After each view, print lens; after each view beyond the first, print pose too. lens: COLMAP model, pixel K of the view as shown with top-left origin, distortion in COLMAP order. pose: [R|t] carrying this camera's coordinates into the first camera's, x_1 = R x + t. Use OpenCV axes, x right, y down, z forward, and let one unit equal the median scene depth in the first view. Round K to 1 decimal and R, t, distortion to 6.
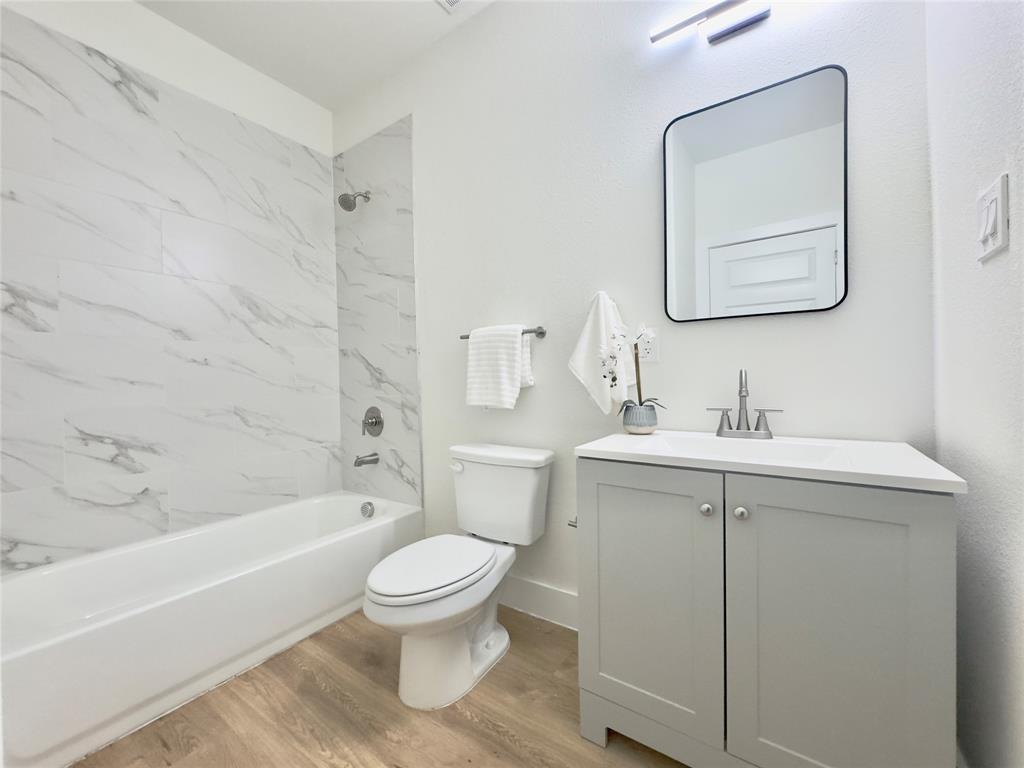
lens RADIAL K [[412.2, 0, 516.1], [0, 412.2, 385.2], [0, 0, 1]] dist [-0.004090, 0.000174]
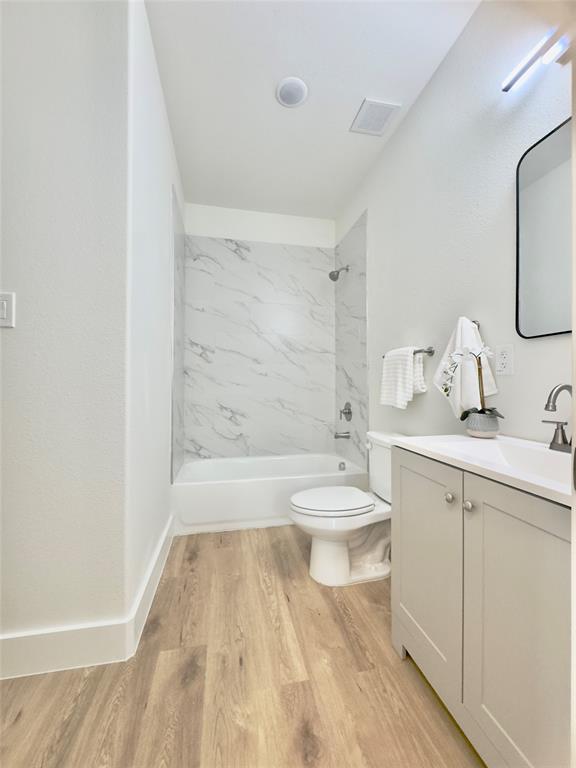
lens RADIAL K [[309.1, 0, 287.5], [0, 309.1, 385.8], [0, 0, 1]] dist [-0.004090, 0.000174]
pose [[0.721462, 0.022565, -0.692086, 0.408736], [-0.025281, 0.999661, 0.006240, -0.015480], [0.691992, 0.012995, 0.721788, -0.009490]]
